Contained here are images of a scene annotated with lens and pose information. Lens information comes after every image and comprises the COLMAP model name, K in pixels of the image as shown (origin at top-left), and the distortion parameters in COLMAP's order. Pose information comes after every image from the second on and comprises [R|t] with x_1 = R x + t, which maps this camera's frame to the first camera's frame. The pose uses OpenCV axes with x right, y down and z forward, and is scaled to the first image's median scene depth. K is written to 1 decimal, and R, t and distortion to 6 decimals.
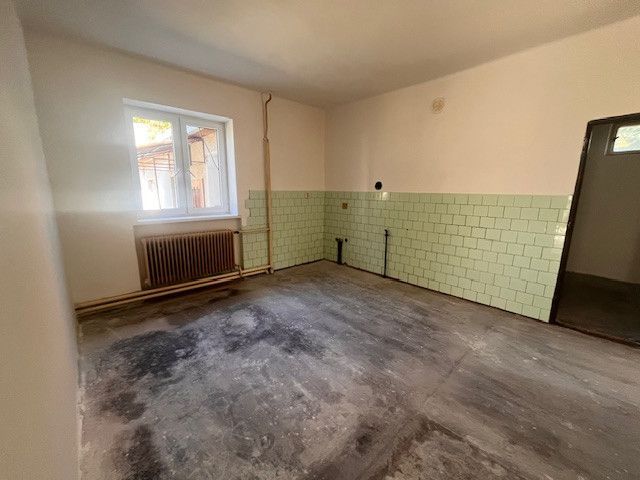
lens RADIAL K [[258.6, 0, 317.7], [0, 258.6, 239.4], [0, 0, 1]] dist [-0.003322, -0.000370]
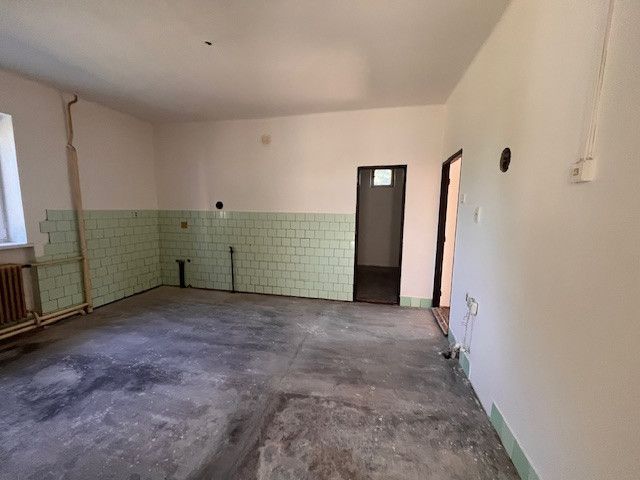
lens RADIAL K [[258.6, 0, 317.7], [0, 258.6, 239.4], [0, 0, 1]] dist [-0.003322, -0.000370]
pose [[0.822138, -0.065366, 0.565523, -0.053125], [0.101678, 0.994273, -0.032894, 0.006892], [-0.560134, 0.084545, 0.824076, -0.099831]]
